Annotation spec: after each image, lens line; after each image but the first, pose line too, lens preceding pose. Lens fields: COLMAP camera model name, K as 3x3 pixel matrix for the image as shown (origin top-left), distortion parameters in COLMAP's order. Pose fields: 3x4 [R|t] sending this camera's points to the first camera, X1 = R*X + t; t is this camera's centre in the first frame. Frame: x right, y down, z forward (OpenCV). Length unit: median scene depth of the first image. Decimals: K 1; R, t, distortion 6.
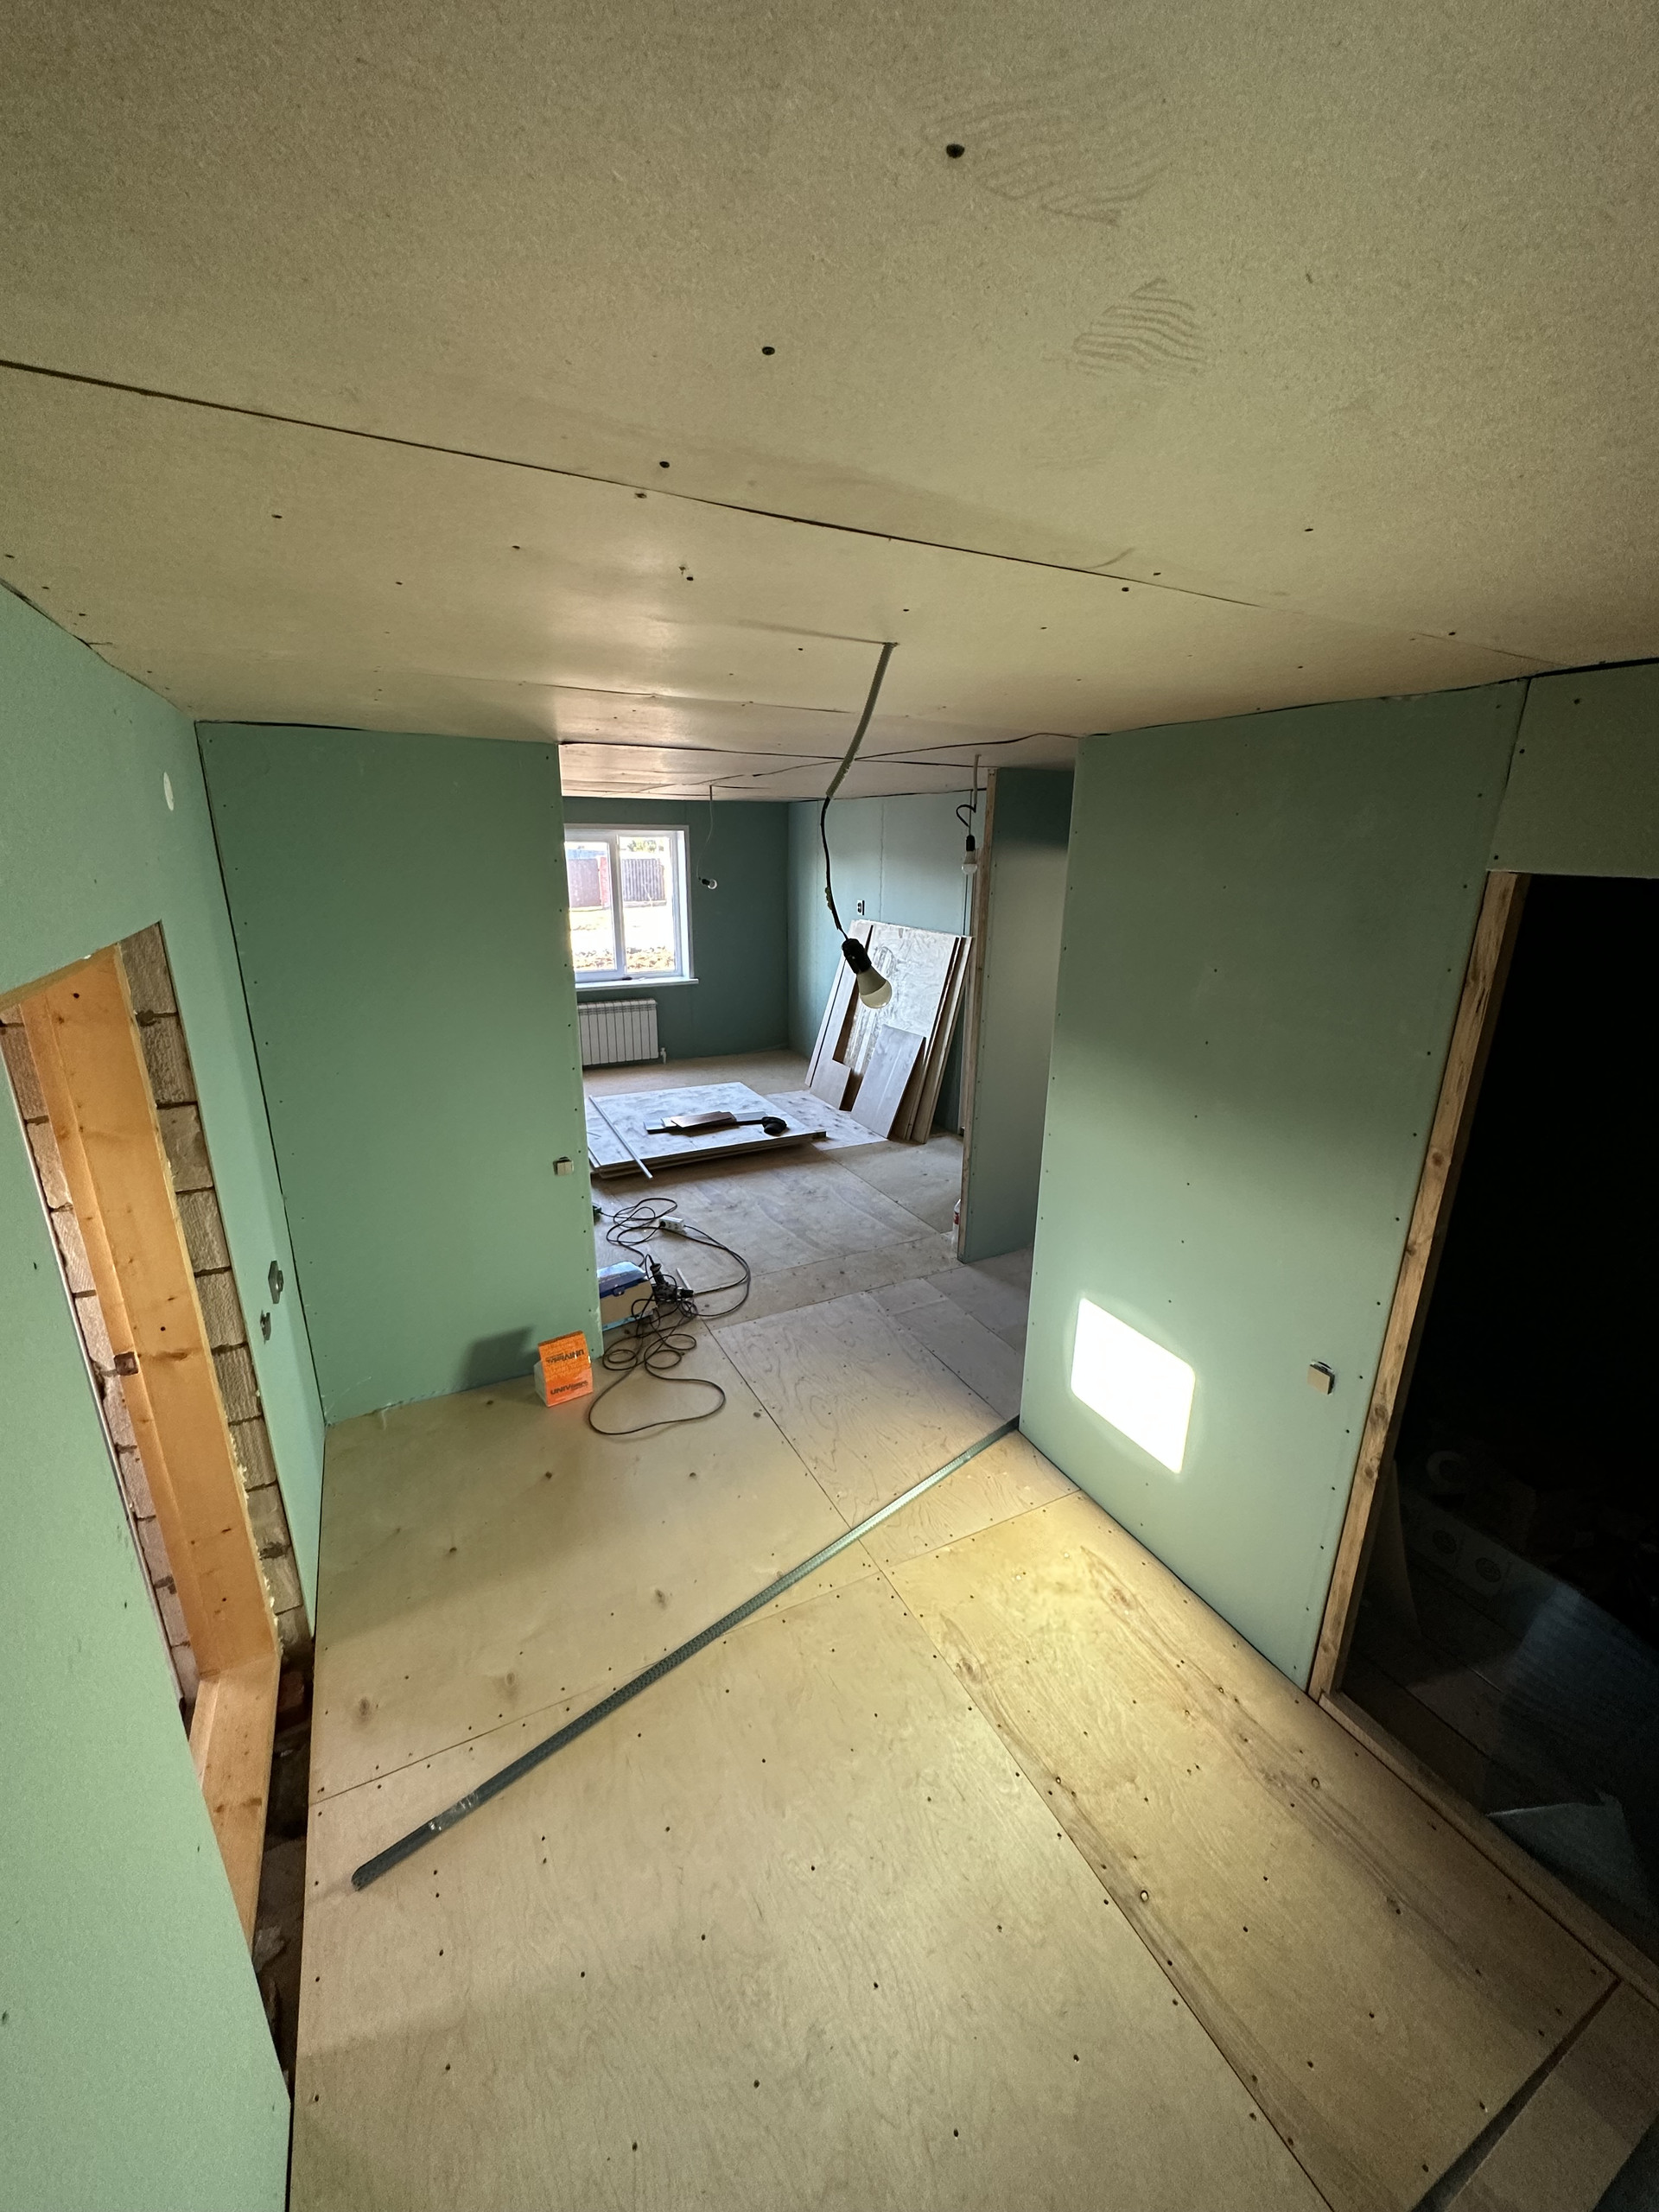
lens RADIAL K [[884.9, 0, 827.1], [0, 884.9, 1113.6], [0, 0, 1]] dist [-0.002807, -0.000098]
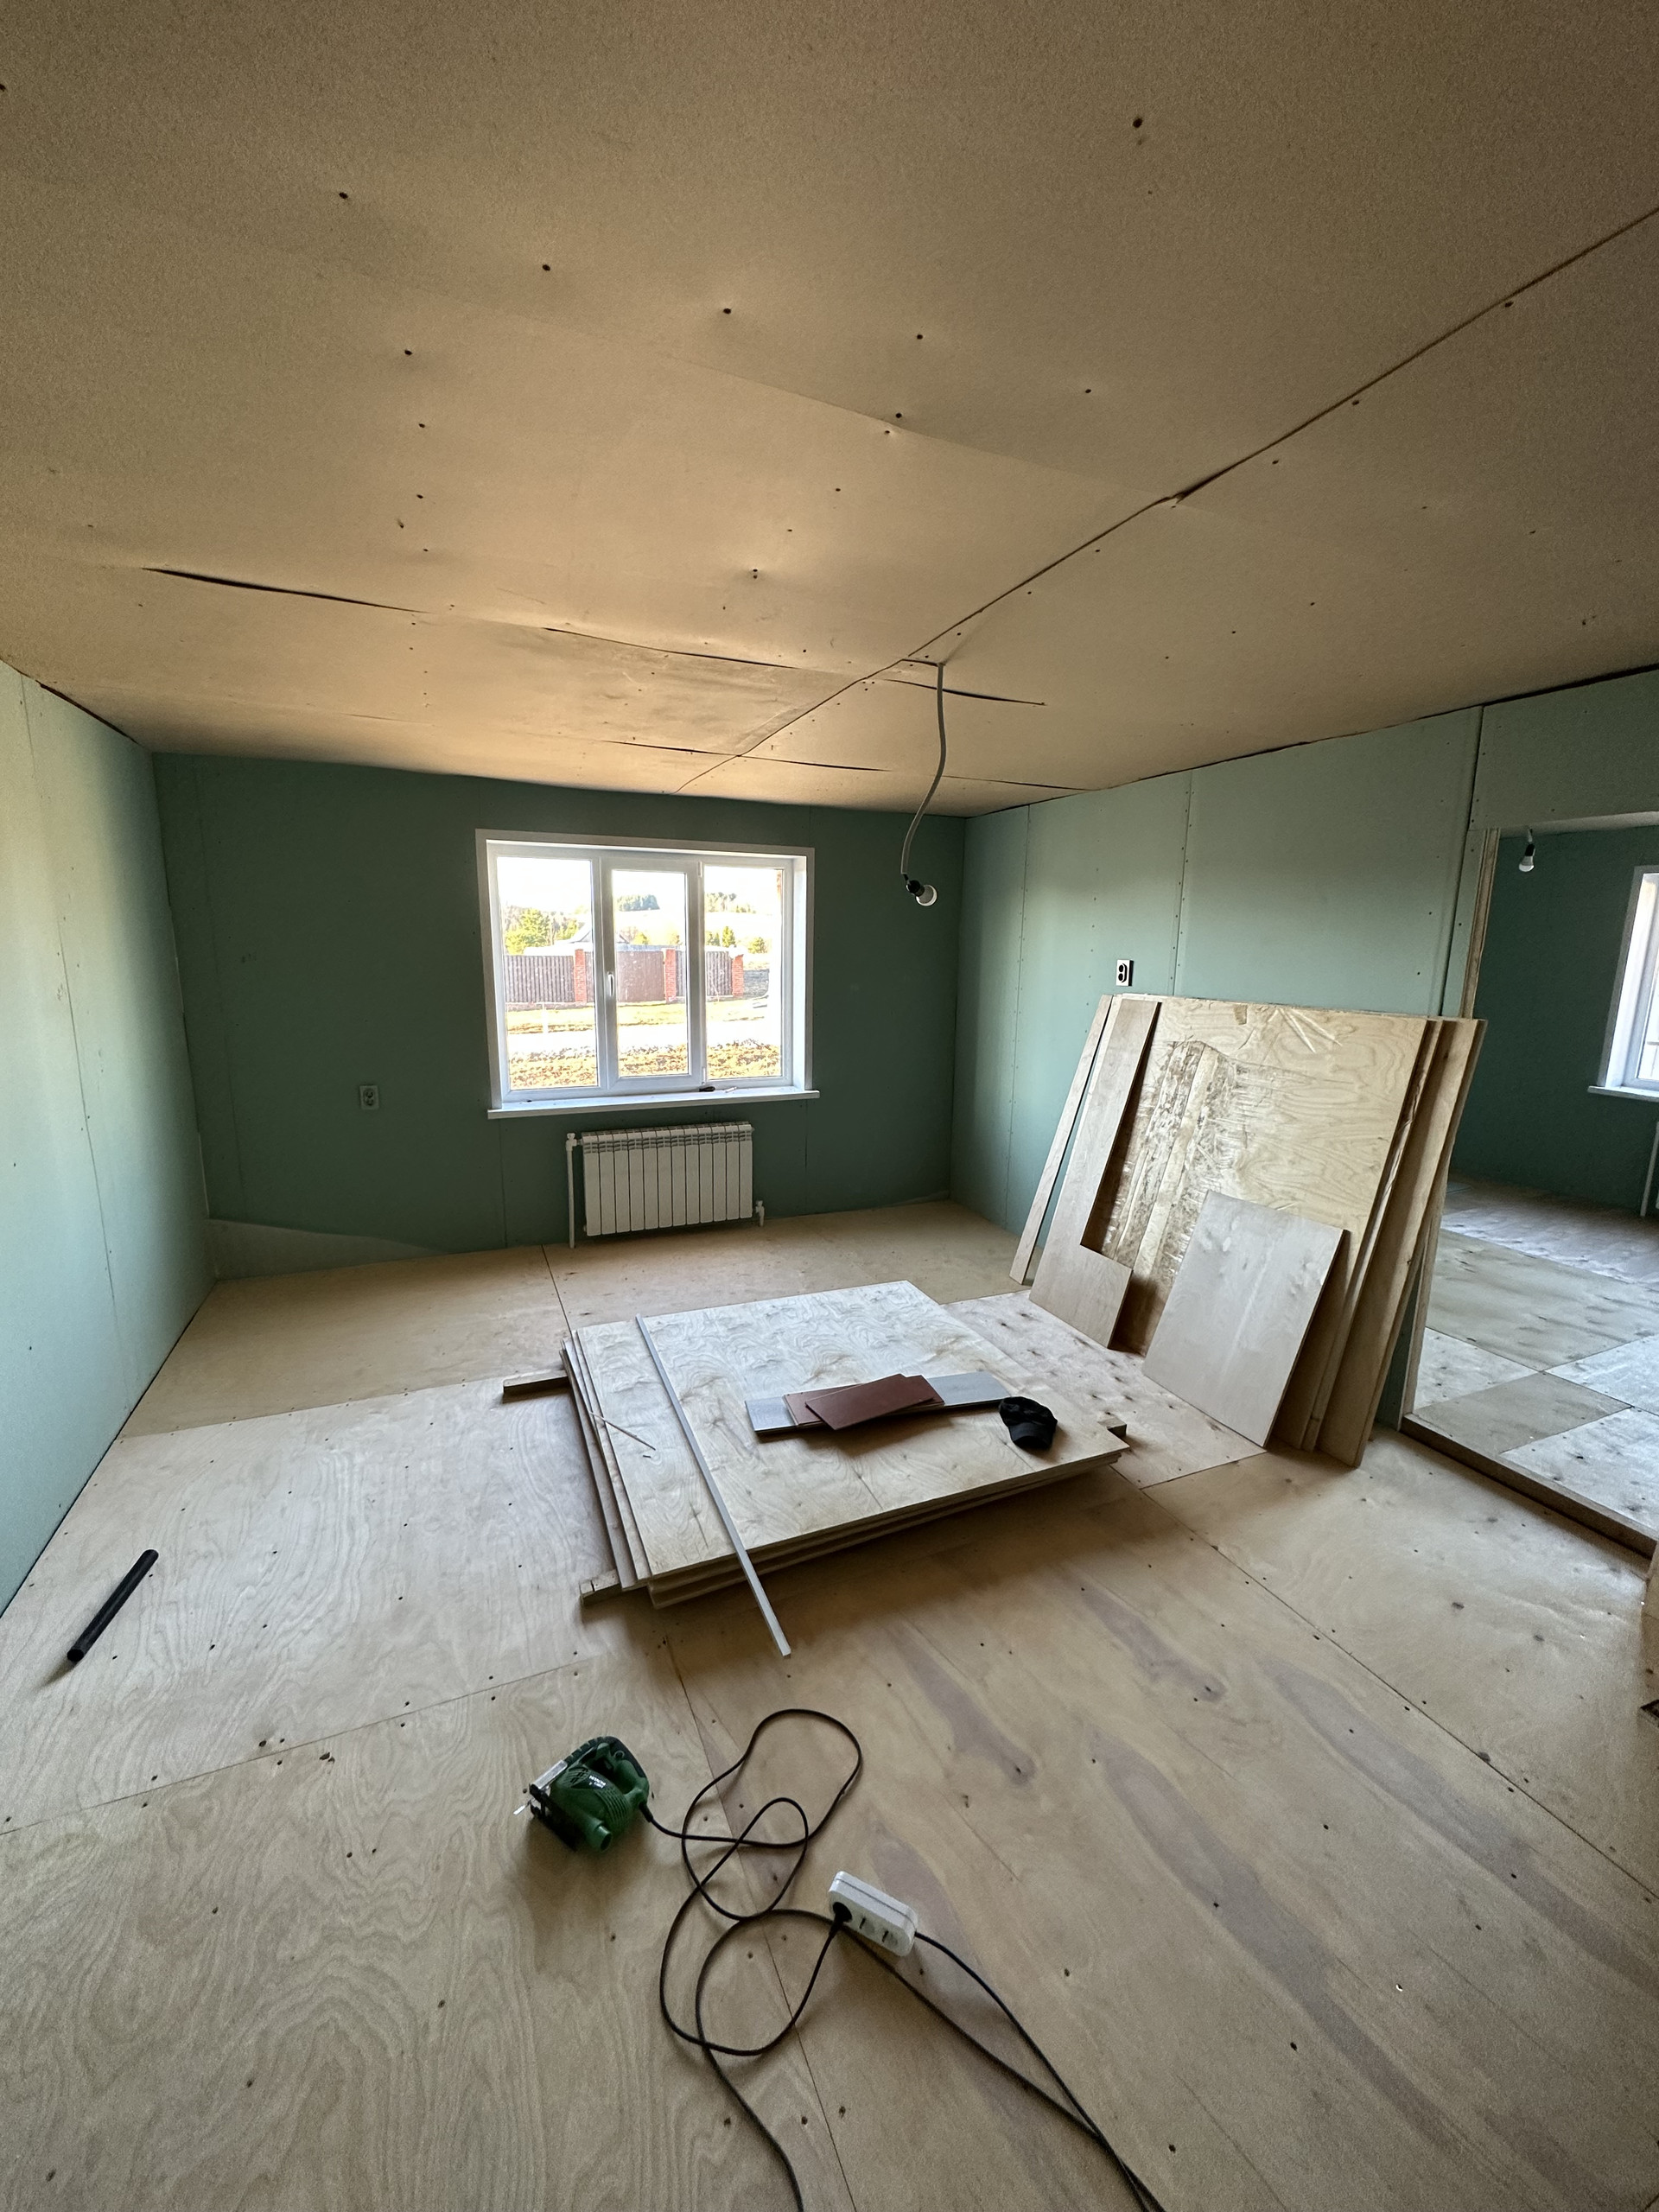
lens RADIAL K [[884.9, 0, 829.0], [0, 884.9, 1101.7], [0, 0, 1]] dist [-0.002807, -0.000098]
pose [[0.998197, 0.011380, -0.058935, -0.122440], [-0.018405, 0.992595, -0.120066, -0.083625], [0.057132, 0.120934, 0.991015, 0.461023]]
